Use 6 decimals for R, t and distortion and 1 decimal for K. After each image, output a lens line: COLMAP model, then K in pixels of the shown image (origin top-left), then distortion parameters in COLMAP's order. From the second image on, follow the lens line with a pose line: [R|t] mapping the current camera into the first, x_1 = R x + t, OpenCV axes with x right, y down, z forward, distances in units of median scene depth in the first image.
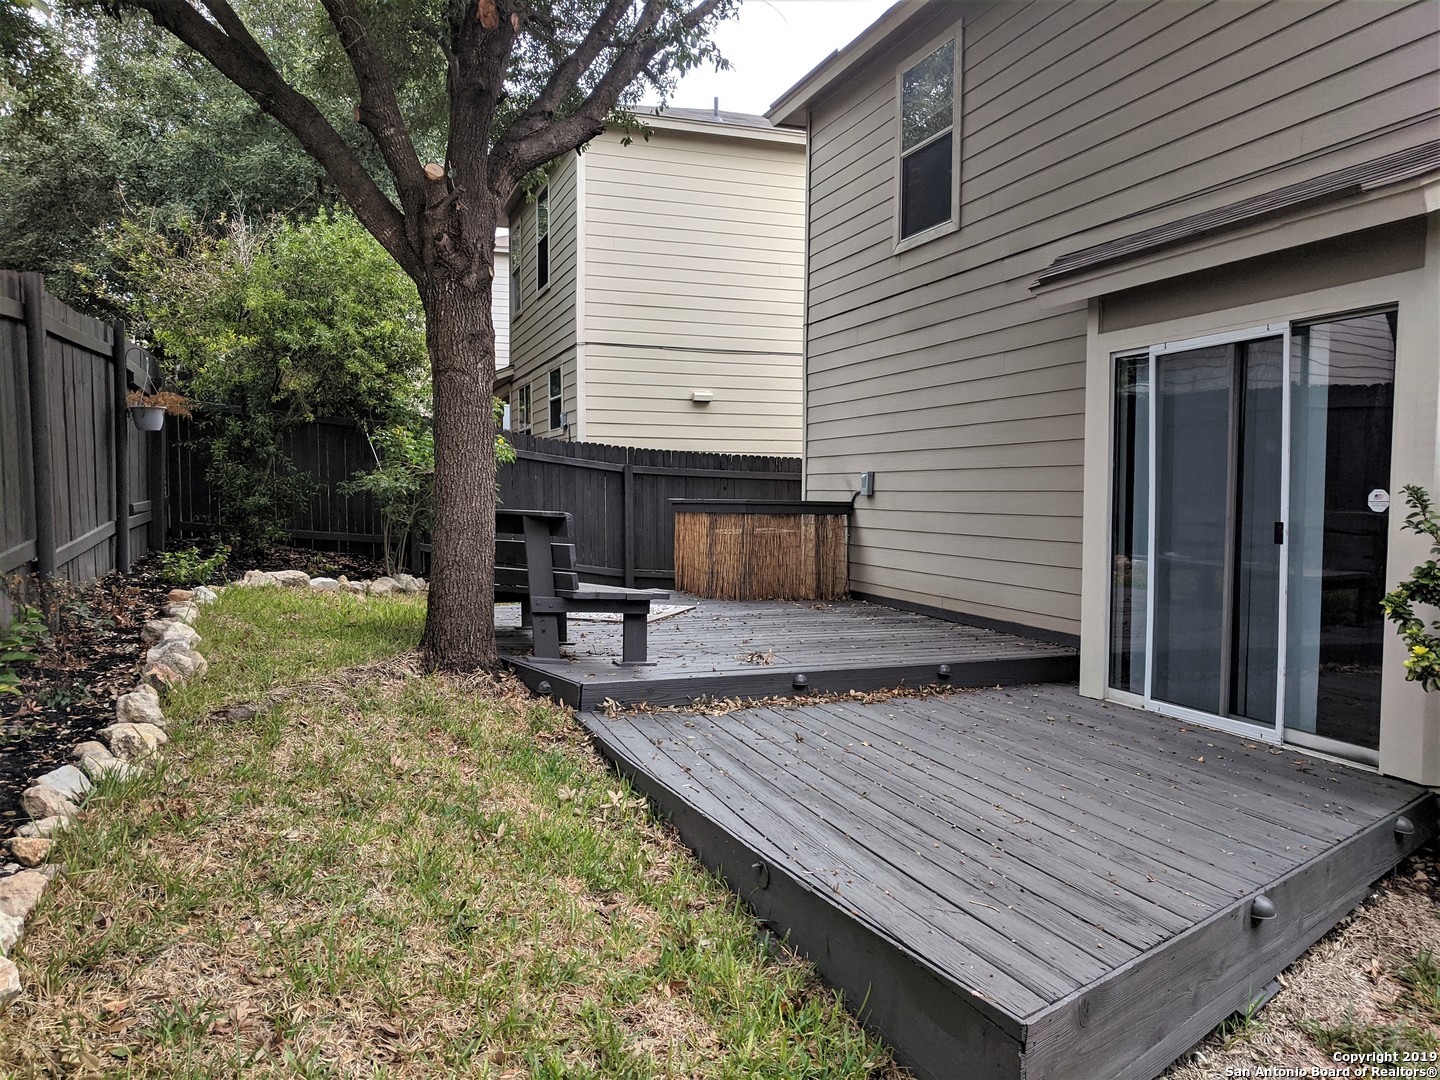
lens RADIAL K [[1085.6, 0, 713.2], [0, 1085.6, 542.7], [0, 0, 1]] dist [0.002312, -0.004544]
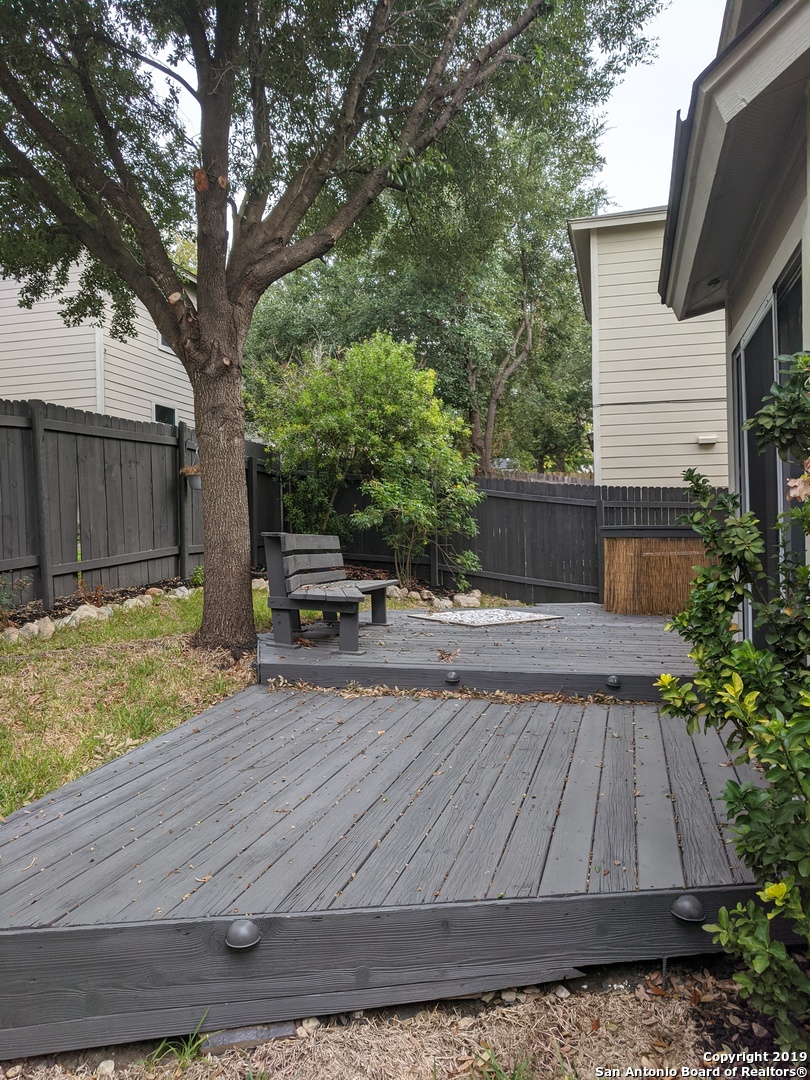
lens RADIAL K [[814.2, 0, 401.1], [0, 814.2, 540.6], [0, 0, 1]] dist [0.002312, -0.004544]
pose [[0.815536, -0.012107, -0.578580, 0.550424], [-0.009723, 0.999353, -0.034616, 0.013784], [0.578625, 0.033856, 0.814891, 0.271536]]
